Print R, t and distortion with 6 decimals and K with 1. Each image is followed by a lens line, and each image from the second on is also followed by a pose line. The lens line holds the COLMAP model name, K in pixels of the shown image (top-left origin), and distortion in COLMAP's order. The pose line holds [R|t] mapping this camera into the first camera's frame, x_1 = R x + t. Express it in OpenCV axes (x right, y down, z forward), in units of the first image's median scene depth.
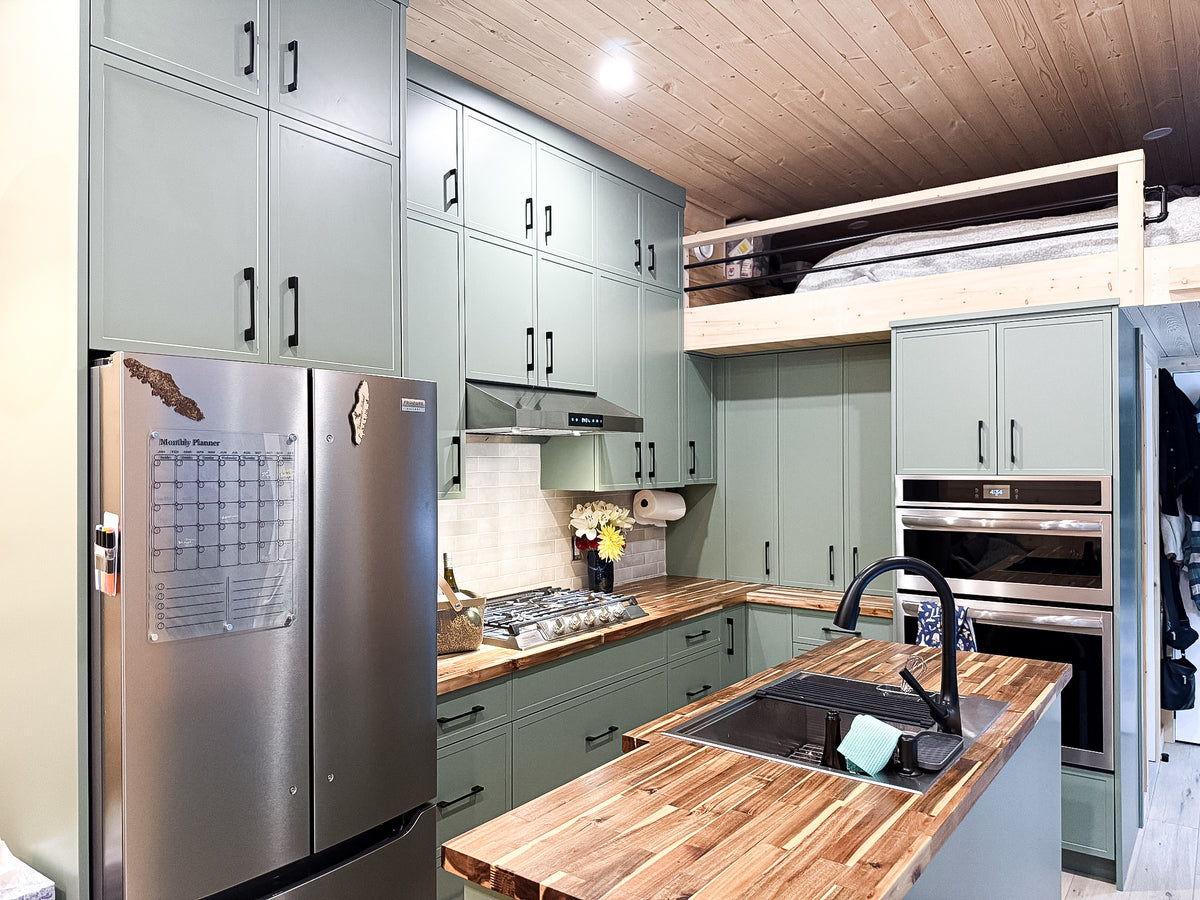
lens RADIAL K [[844.7, 0, 599.2], [0, 844.7, 455.9], [0, 0, 1]] dist [0.097044, -0.144222]
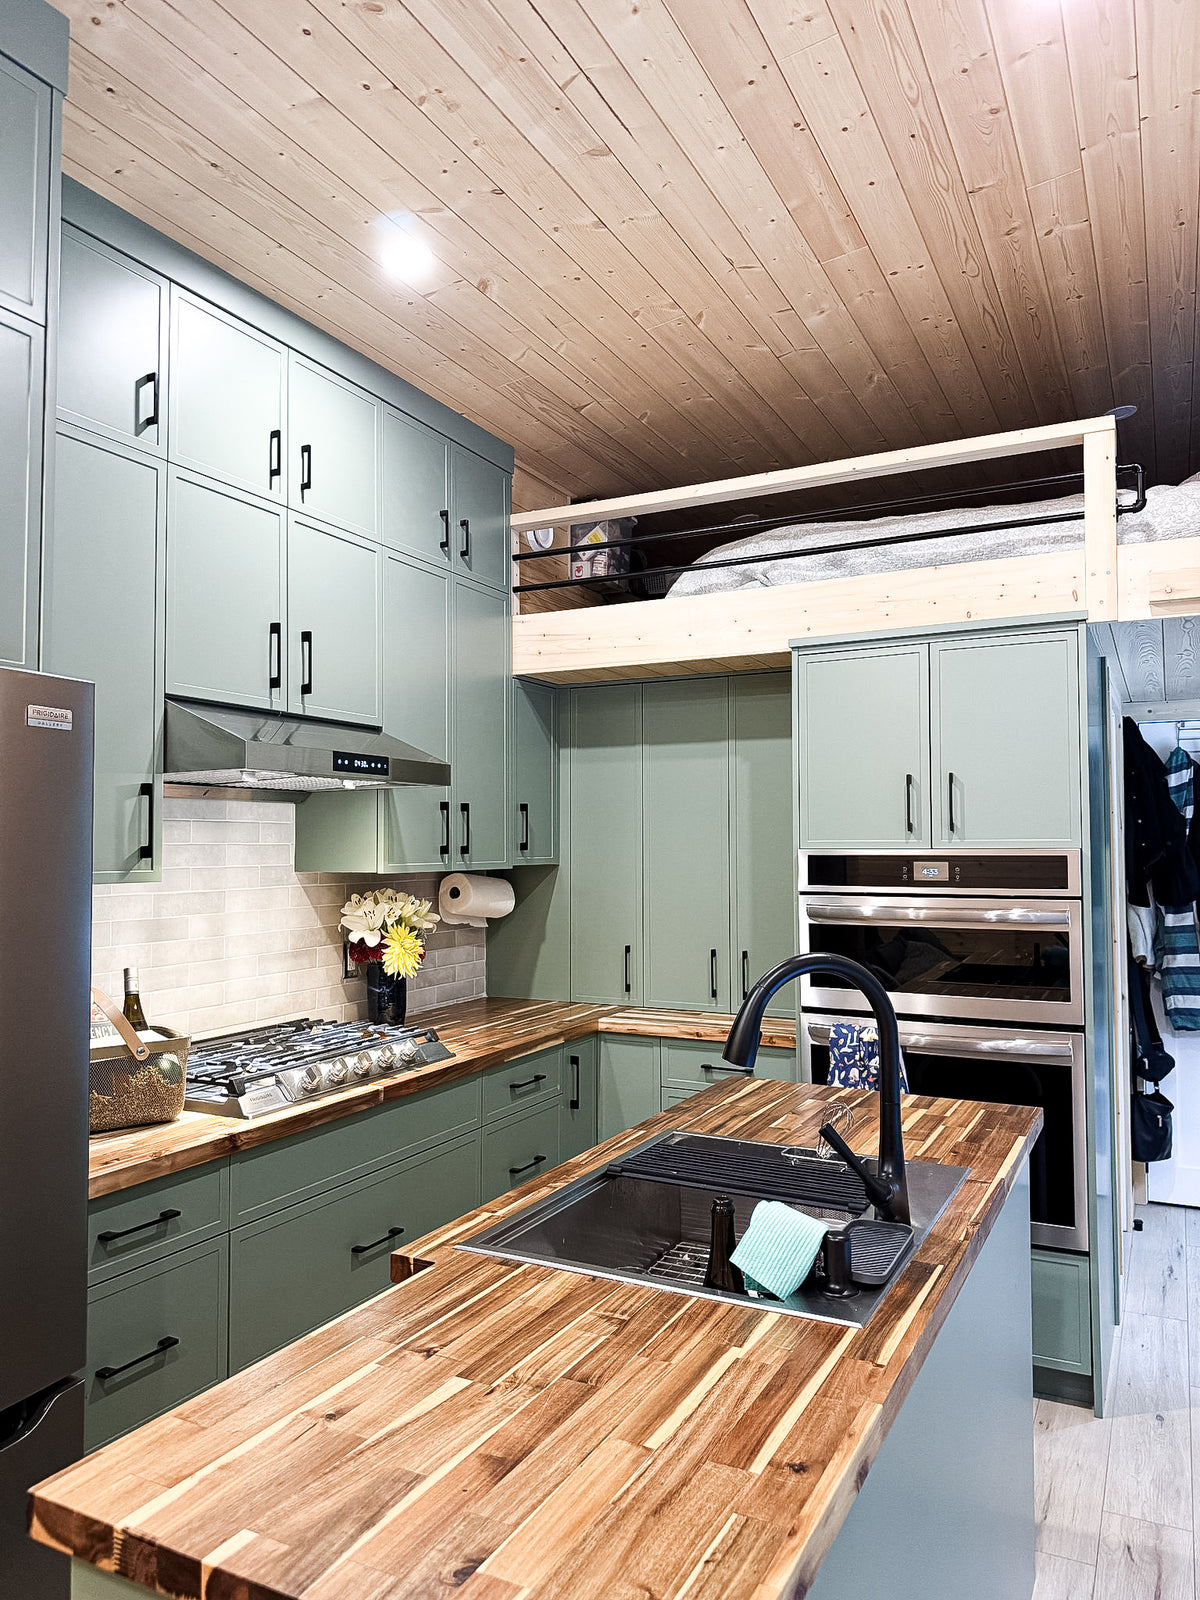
lens RADIAL K [[1126.3, 0, 600.0], [0, 1126.3, 800.0], [0, 0, 1]] dist [0.097044, -0.144222]
pose [[0.985677, 0.008633, 0.168420, 0.018830], [-0.002504, 0.999328, -0.036565, 0.016981], [-0.168623, 0.035619, 0.985037, 0.084732]]
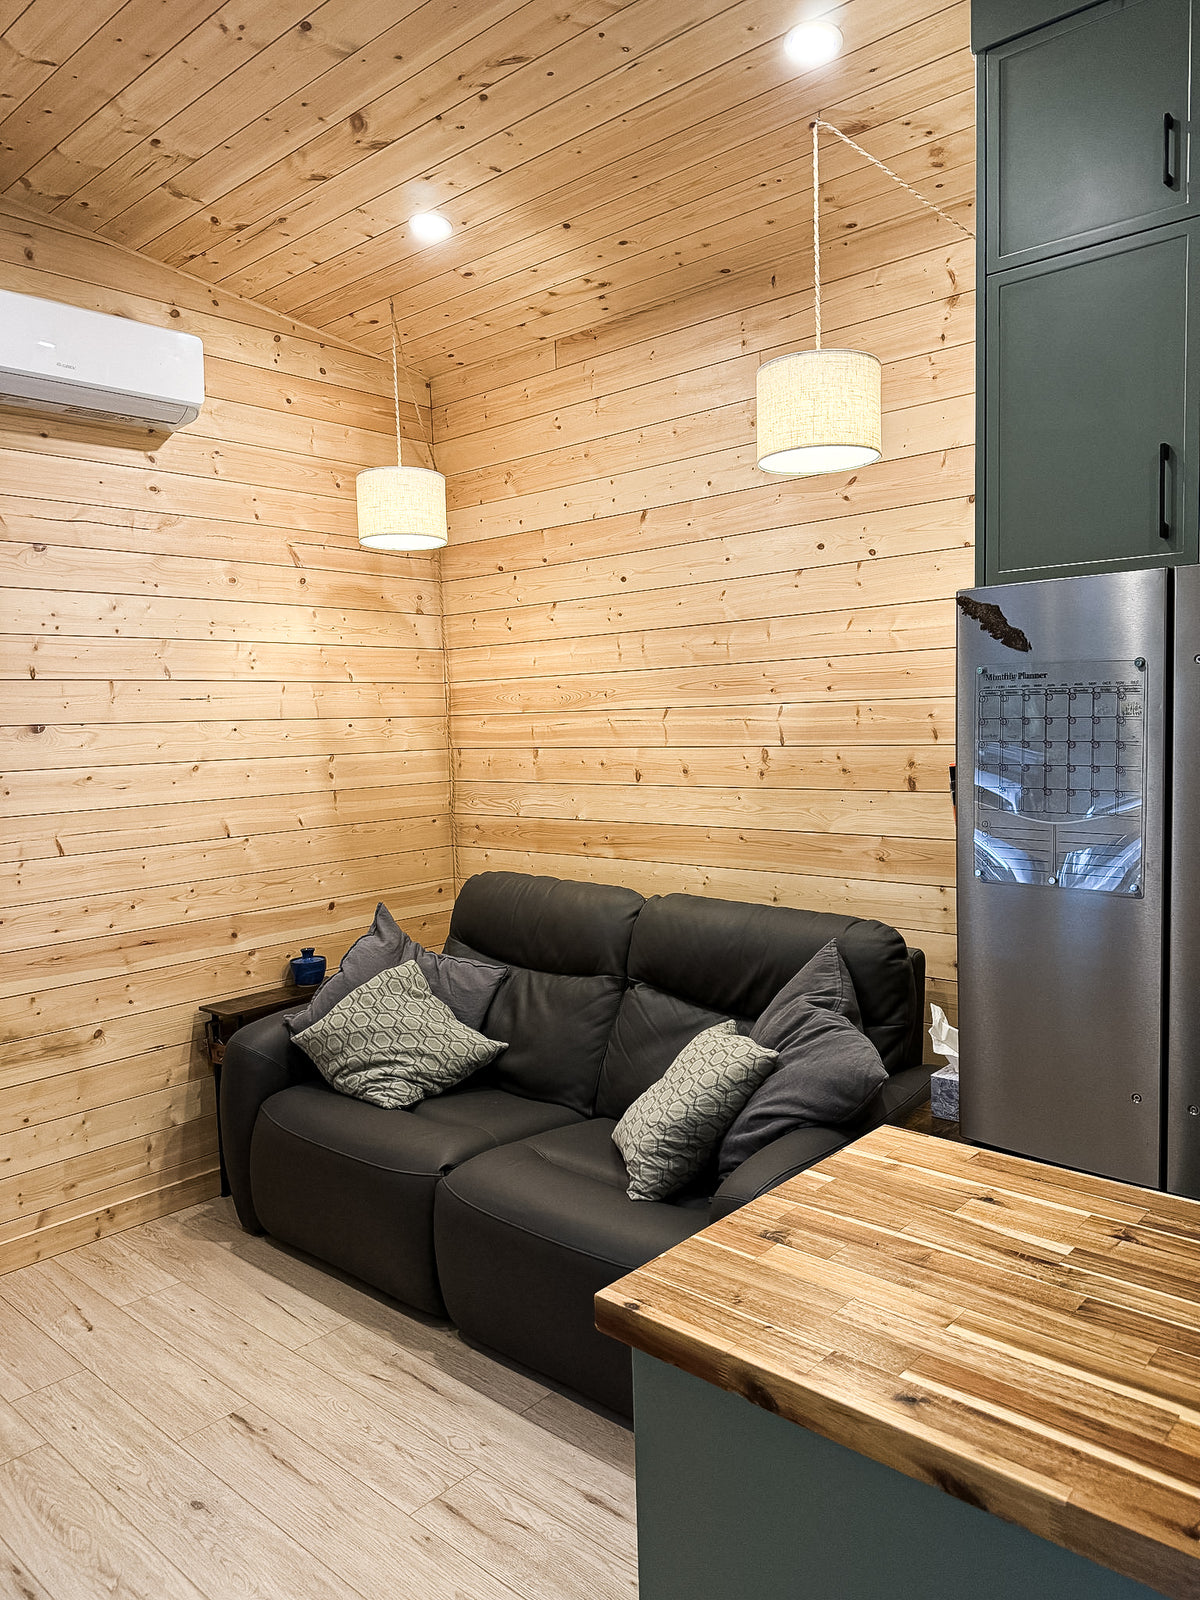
lens RADIAL K [[1129.3, 0, 600.0], [0, 1129.3, 800.0], [0, 0, 1]] dist [0.003520, -0.001718]
pose [[-0.089710, 0.085956, -0.992252, 0.398809], [0.034738, 0.995933, 0.083134, 0.000316], [0.995362, -0.027011, -0.092331, 0.326179]]
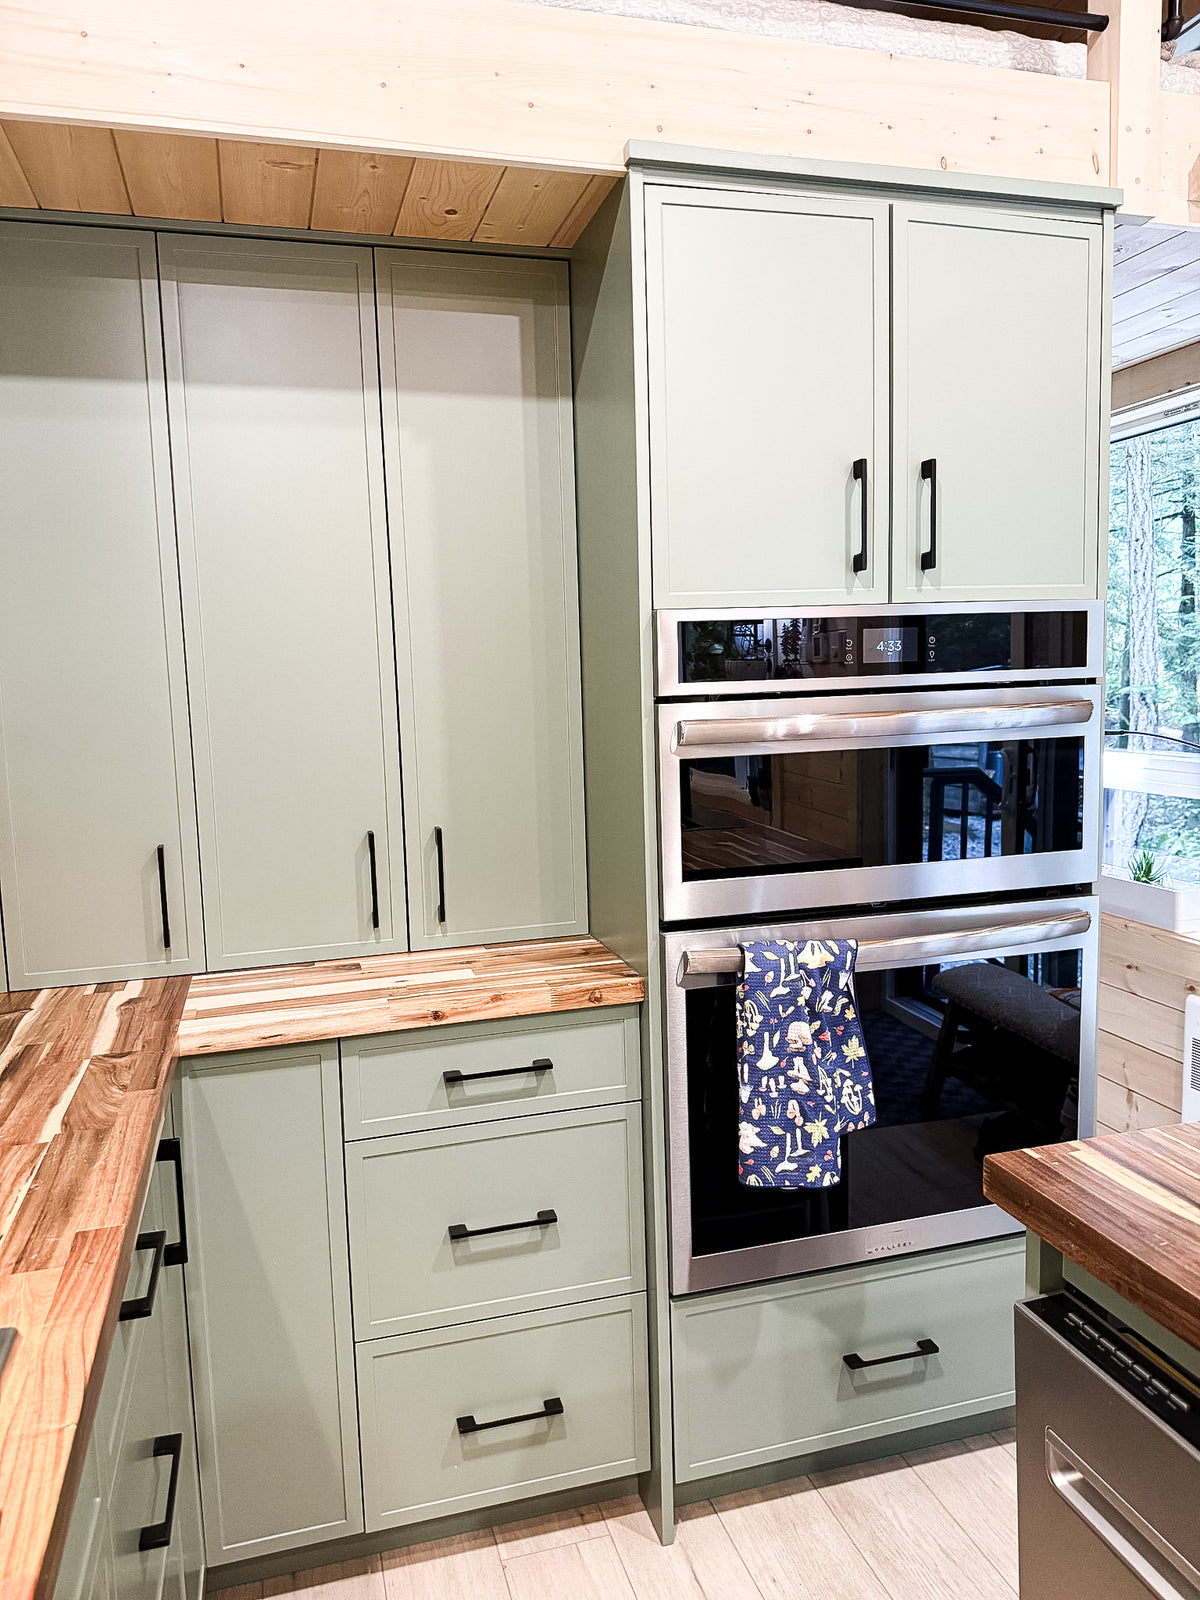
lens RADIAL K [[1126.3, 0, 600.0], [0, 1126.3, 800.0], [0, 0, 1]] dist [0.097044, -0.144222]
pose [[0.602655, -0.105290, 0.791025, -0.050021], [0.025149, 0.993271, 0.113049, 0.050866], [-0.797605, -0.048236, 0.601248, 0.790612]]
